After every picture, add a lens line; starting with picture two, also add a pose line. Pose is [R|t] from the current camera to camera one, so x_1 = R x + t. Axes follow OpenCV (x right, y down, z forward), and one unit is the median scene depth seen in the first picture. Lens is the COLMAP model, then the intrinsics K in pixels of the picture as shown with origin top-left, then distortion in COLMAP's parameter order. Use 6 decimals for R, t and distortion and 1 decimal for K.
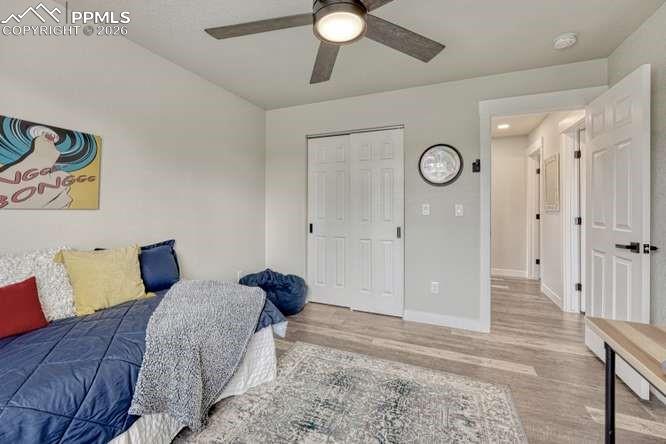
lens RADIAL K [[283.0, 0, 330.3], [0, 283.0, 212.7], [0, 0, 1]] dist [-0.008418, 0.000001]
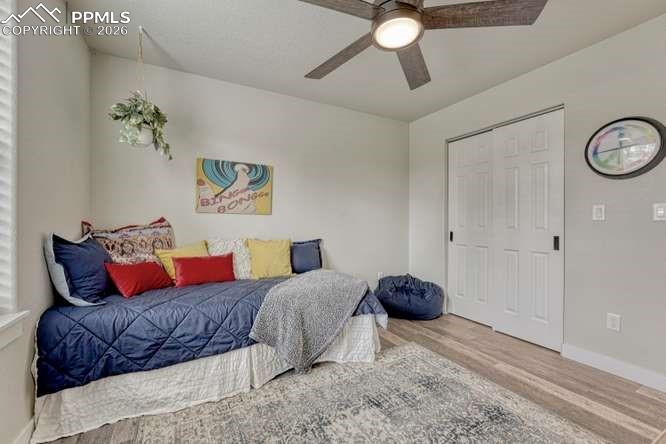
lens RADIAL K [[281.2, 0, 335.6], [0, 281.2, 227.1], [0, 0, 1]] dist [-0.003108, -0.000024]
pose [[0.791313, 0.008724, -0.611348, 0.340608], [-0.010609, 0.999944, 0.000536, 0.046840], [0.611319, 0.006061, 0.791361, 0.017799]]
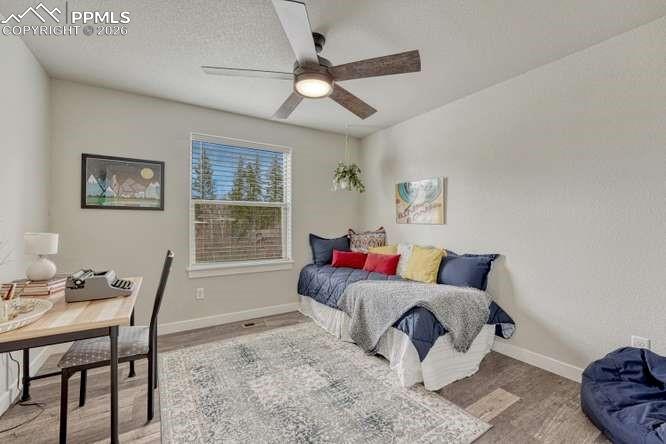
lens RADIAL K [[283.7, 0, 333.0], [0, 283.7, 230.1], [0, 0, 1]] dist [-0.010476, -0.000076]
pose [[-0.564509, 0.018790, -0.825213, 0.748555], [-0.017326, 0.999251, 0.034606, -0.020423], [0.825245, 0.033833, -0.563760, 1.258934]]
